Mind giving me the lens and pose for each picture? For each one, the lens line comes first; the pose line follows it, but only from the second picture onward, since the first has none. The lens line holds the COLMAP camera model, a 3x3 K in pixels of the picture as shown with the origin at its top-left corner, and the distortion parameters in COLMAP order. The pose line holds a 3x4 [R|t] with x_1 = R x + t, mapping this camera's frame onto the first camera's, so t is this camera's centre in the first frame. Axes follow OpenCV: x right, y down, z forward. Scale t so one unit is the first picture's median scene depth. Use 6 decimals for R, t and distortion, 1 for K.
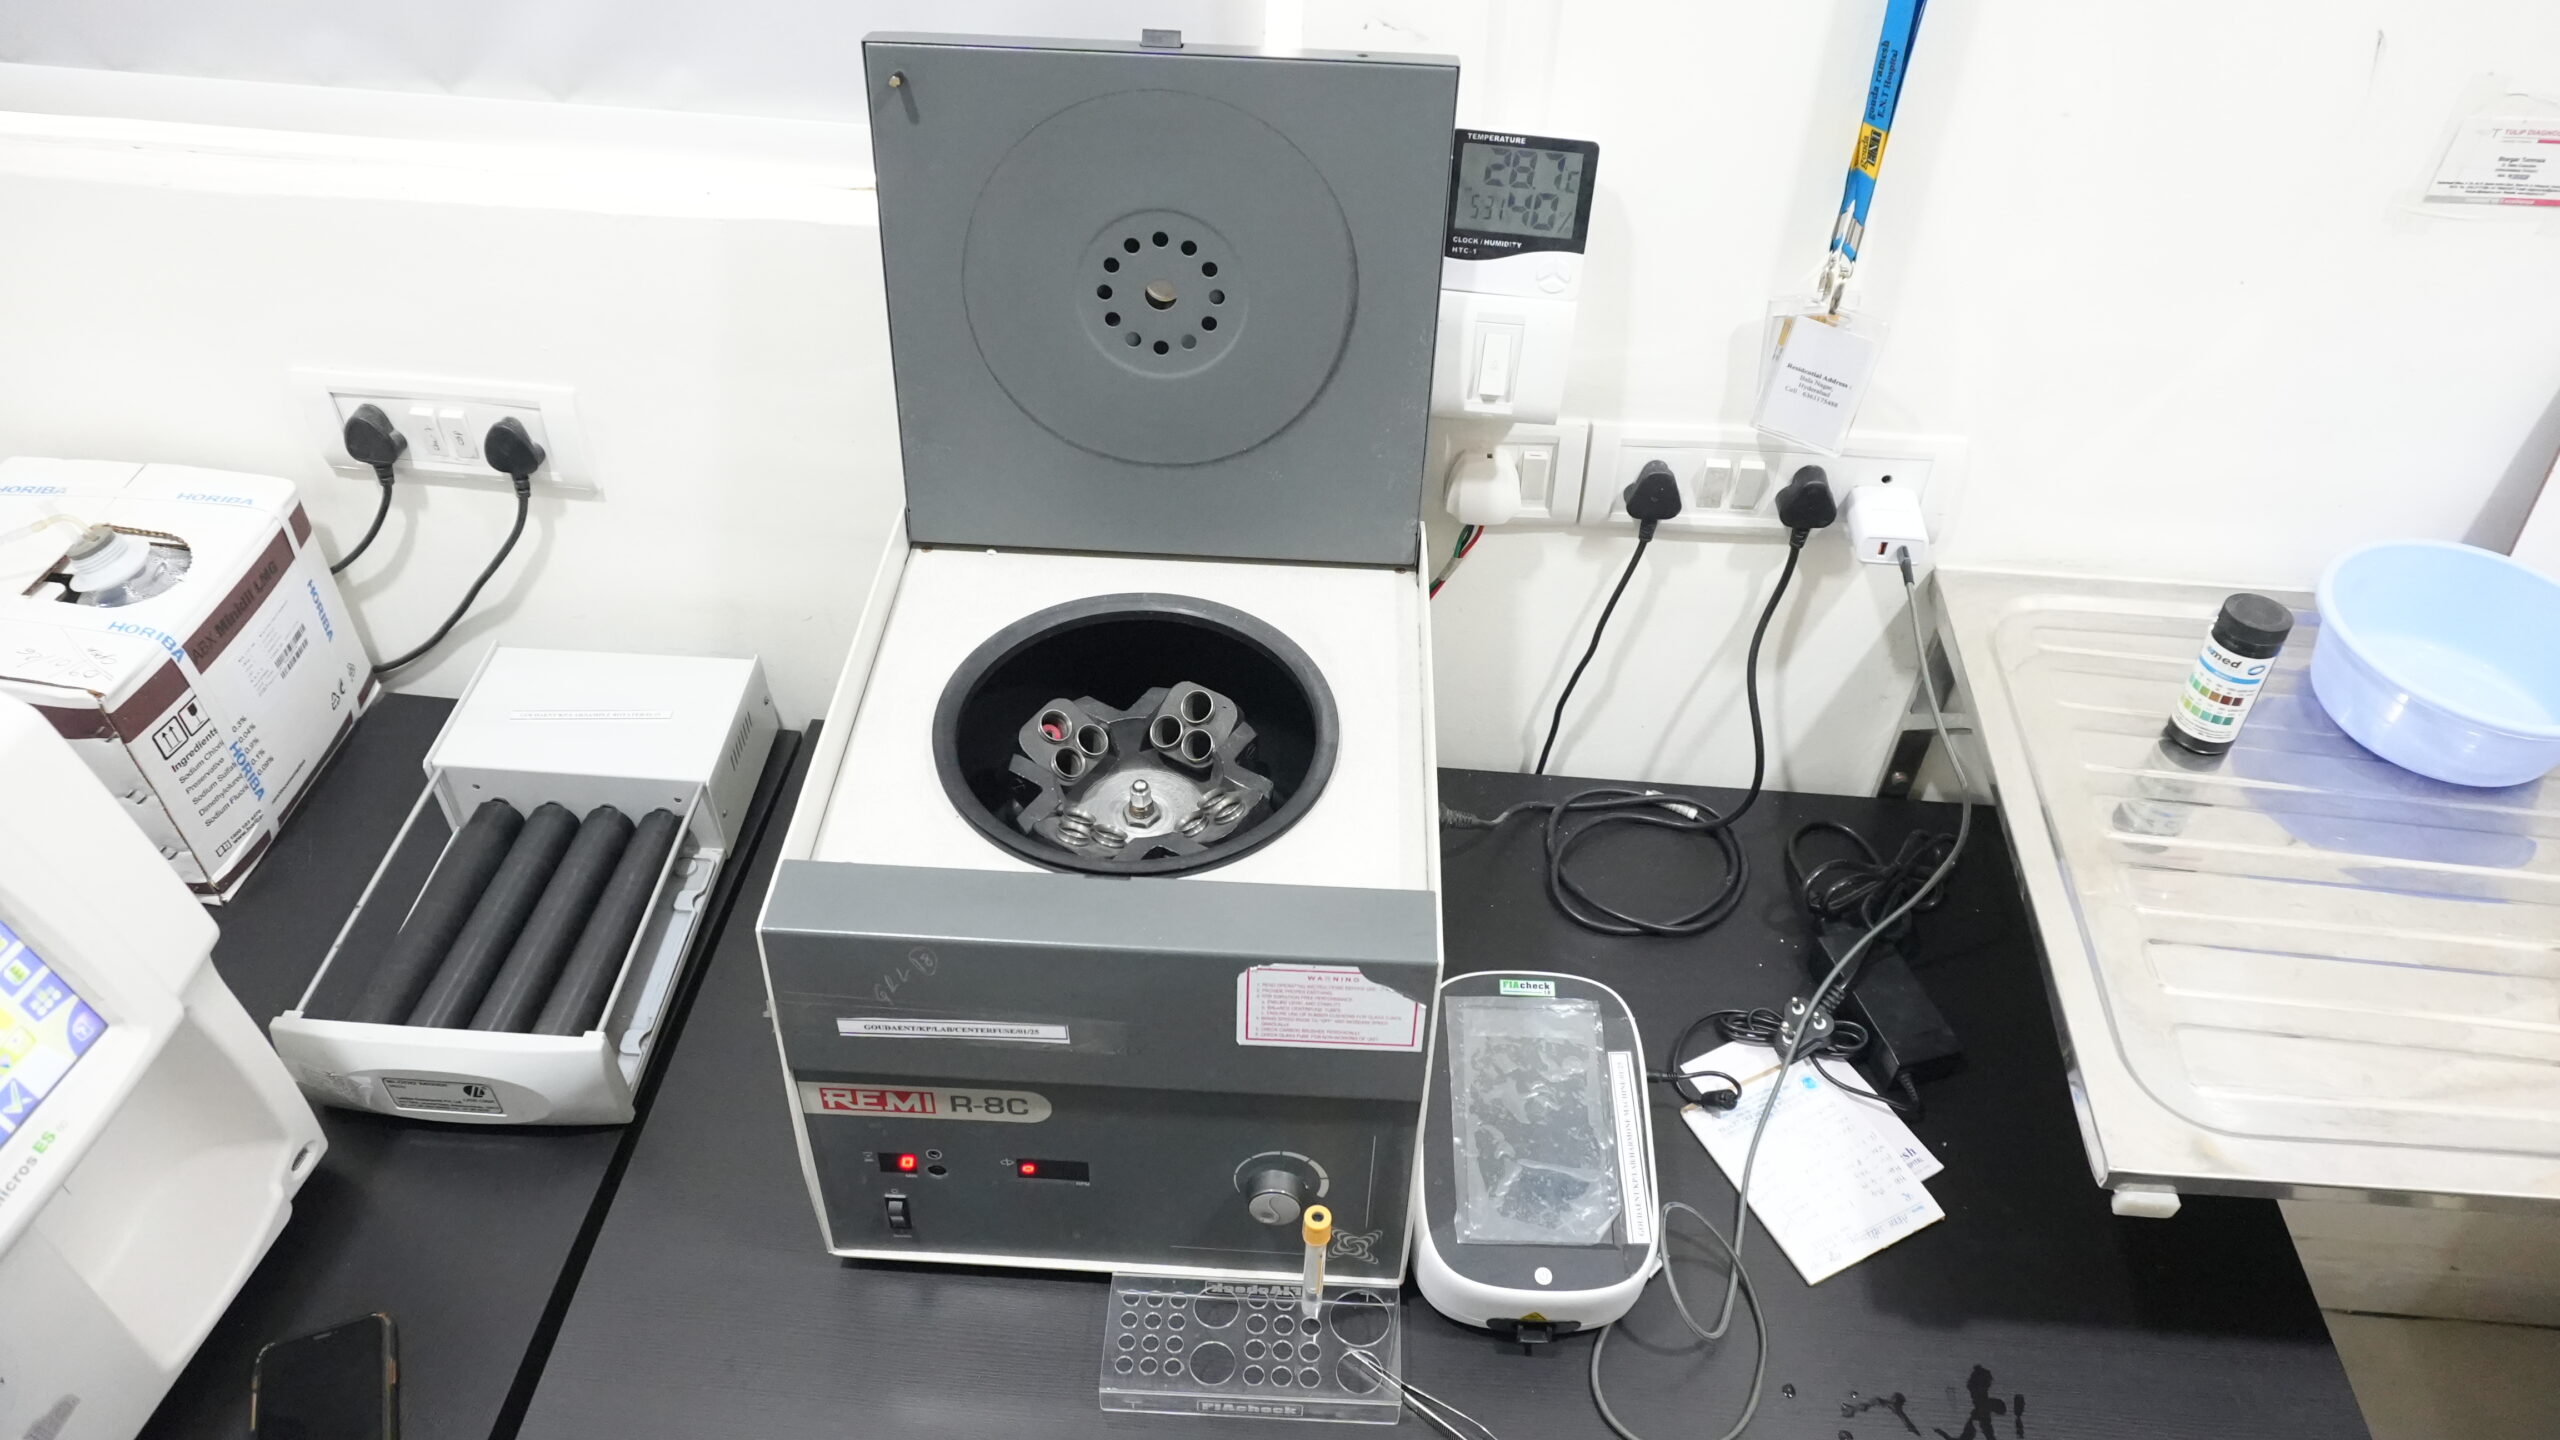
lens RADIAL K [[1691.4, 0, 1280.0], [0, 1691.4, 720.0], [0, 0, 1]] dist [-0.032296, 0.001739]
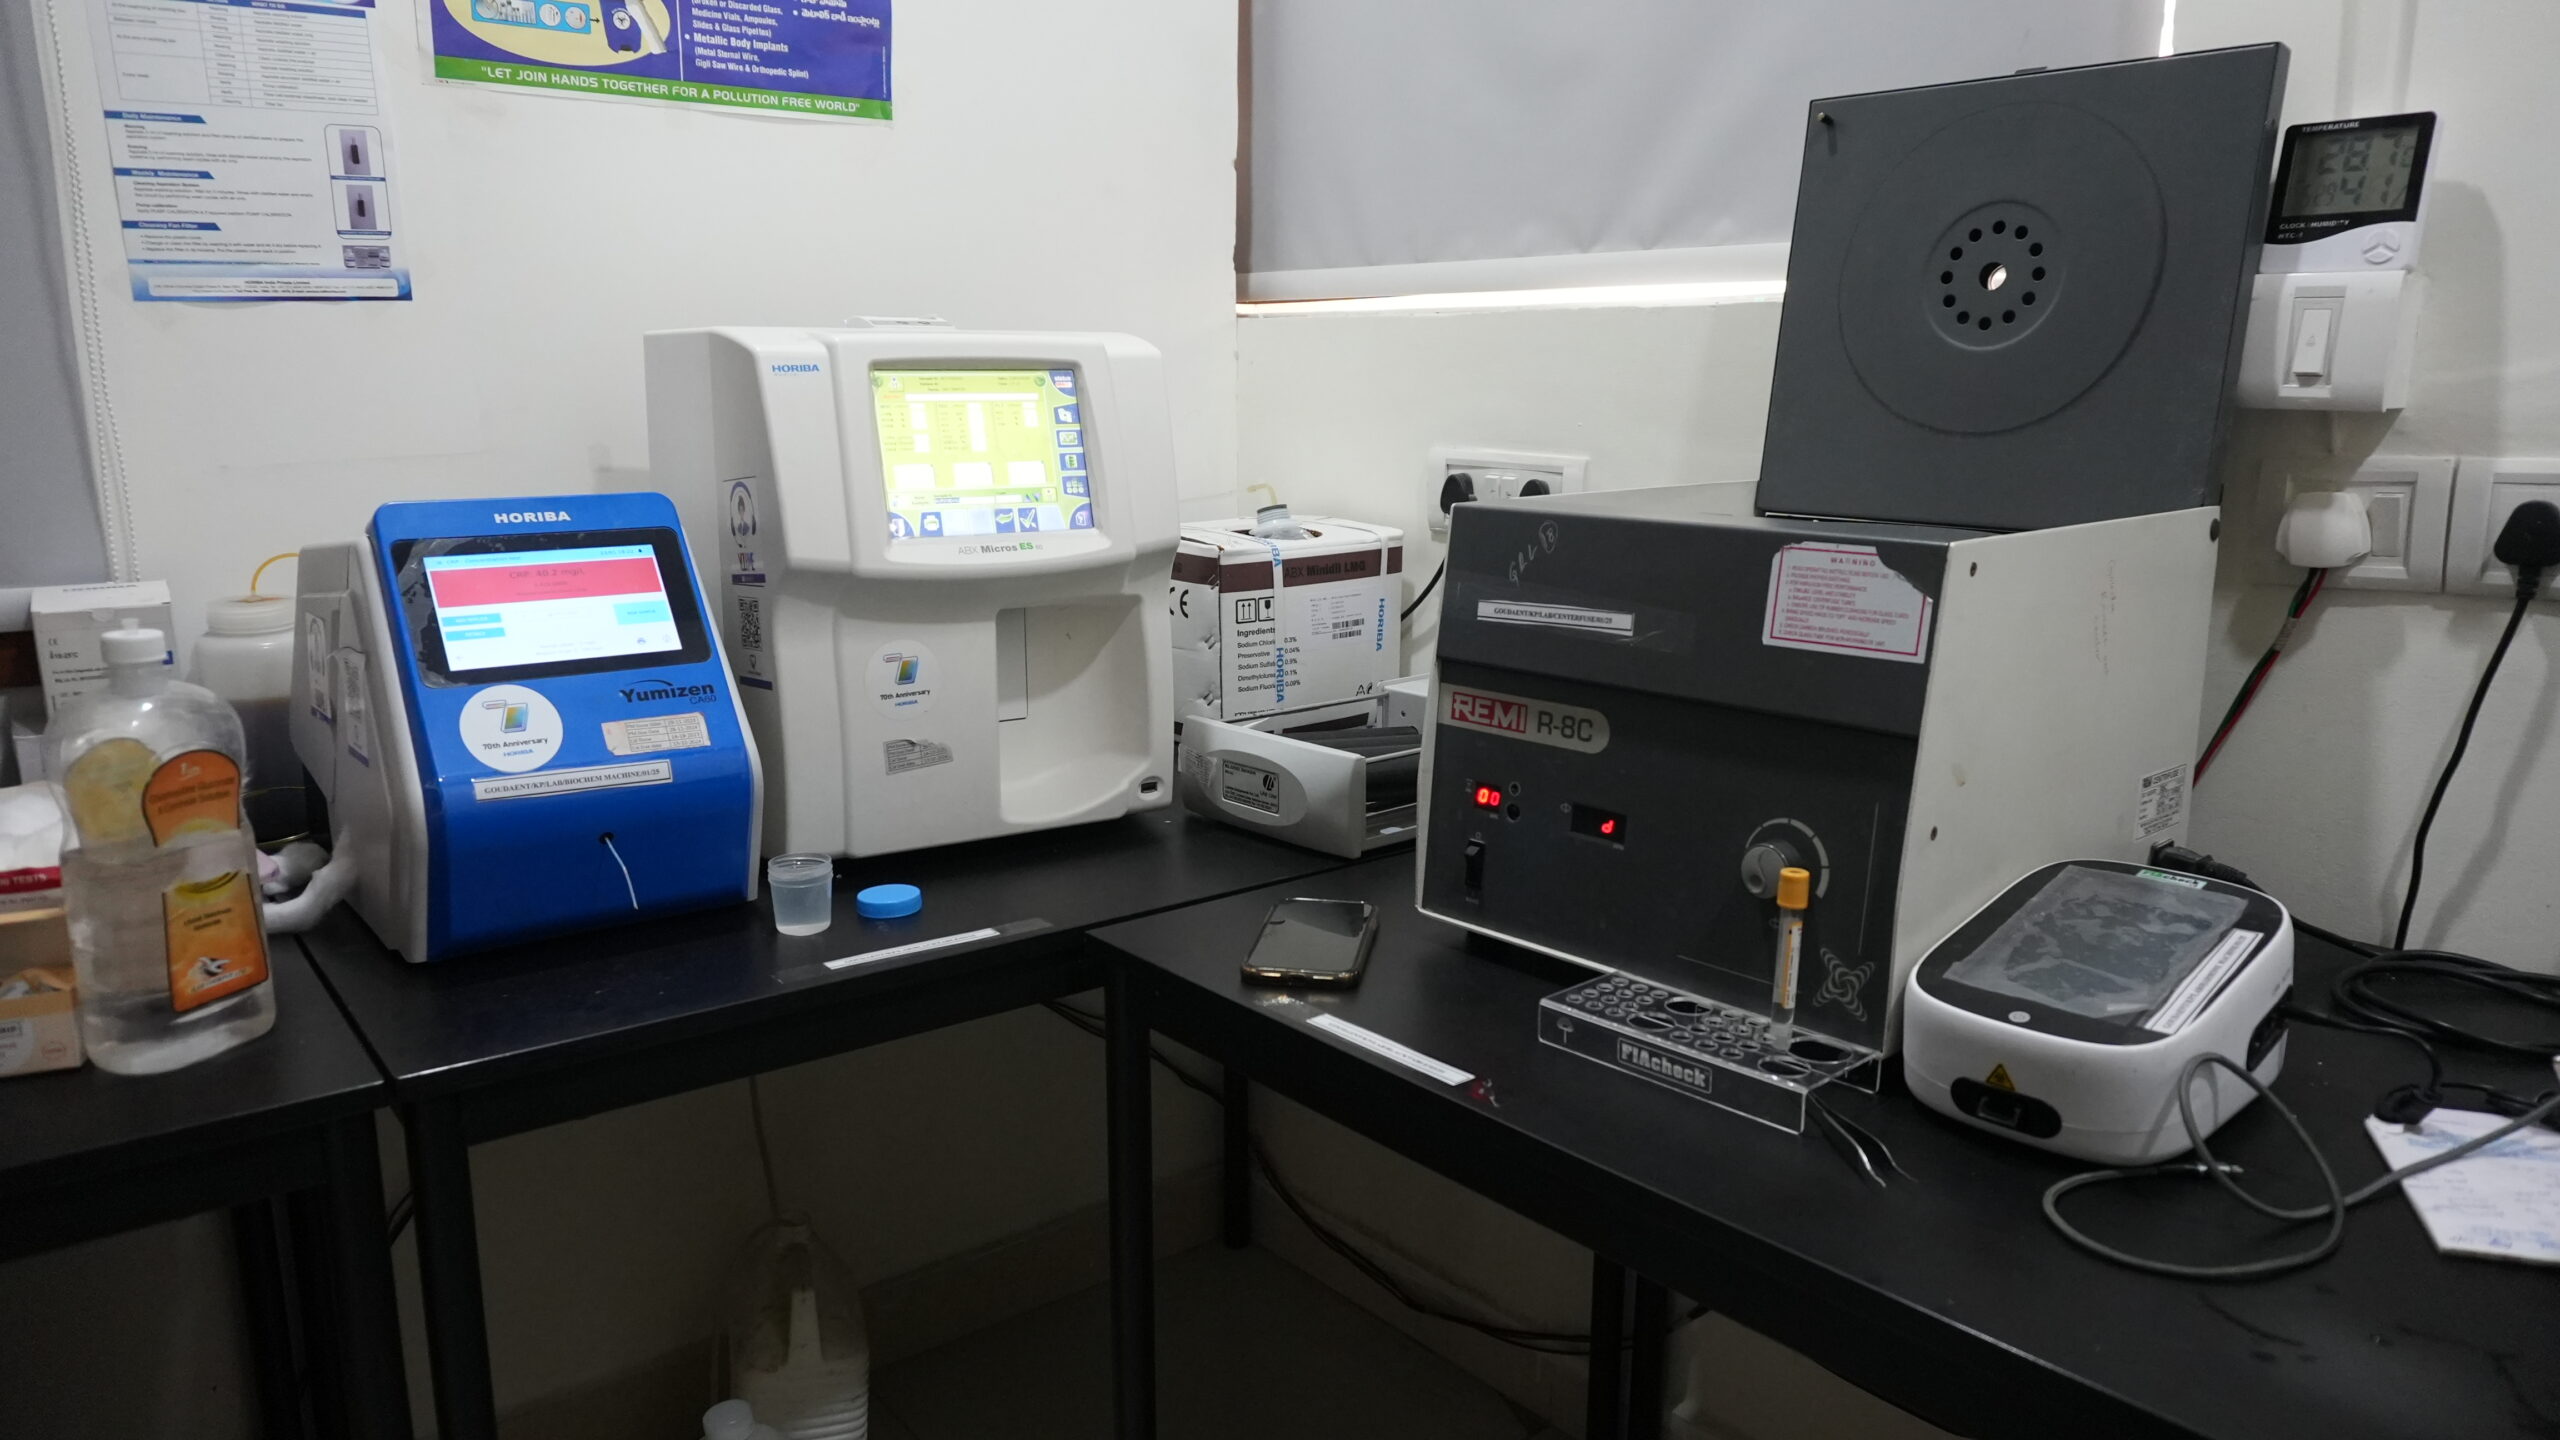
lens RADIAL K [[1705.1, 0, 1280.0], [0, 1705.1, 720.0], [0, 0, 1]] dist [-0.033503, 0.027464]
pose [[0.698556, 0.118357, -0.705699, 0.463101], [-0.478847, 0.810172, -0.338121, 0.651792], [0.531719, 0.574119, 0.622625, 0.173482]]
